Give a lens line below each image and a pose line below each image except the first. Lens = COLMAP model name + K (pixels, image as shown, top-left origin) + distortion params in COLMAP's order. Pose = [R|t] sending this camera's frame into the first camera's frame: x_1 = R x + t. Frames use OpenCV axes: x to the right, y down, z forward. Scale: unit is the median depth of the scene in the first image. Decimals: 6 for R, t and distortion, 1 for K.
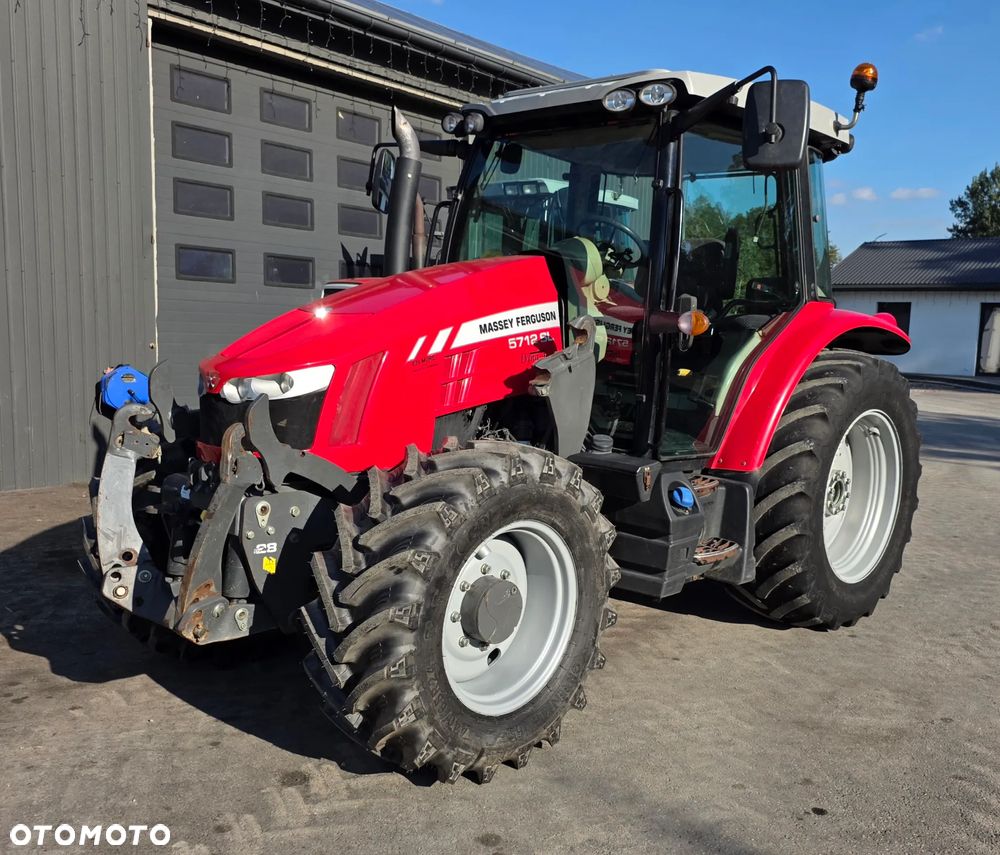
lens RADIAL K [[1025.3, 0, 548.8], [0, 1025.3, 436.7], [0, 0, 1]] dist [0.071369, 0.000000]
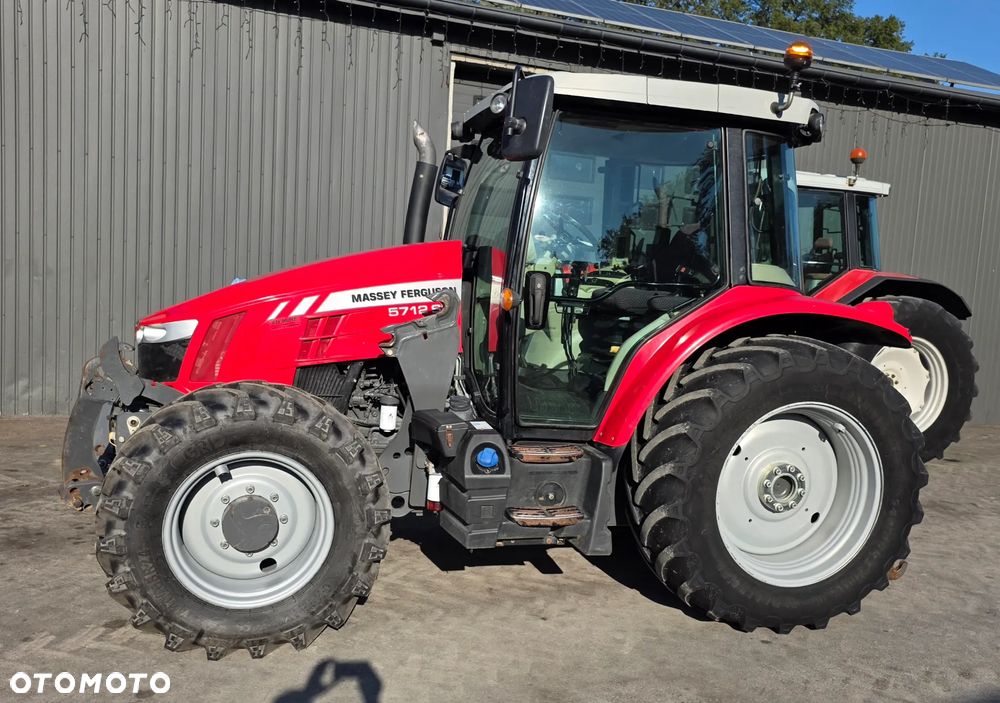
lens RADIAL K [[947.9, 0, 503.1], [0, 947.9, 352.0], [0, 0, 1]] dist [0.066800, -0.036722]
pose [[0.843427, 0.058944, -0.534000, 0.656294], [-0.092925, 0.994988, -0.036941, -0.016669], [0.529146, 0.080779, 0.844677, 0.149379]]
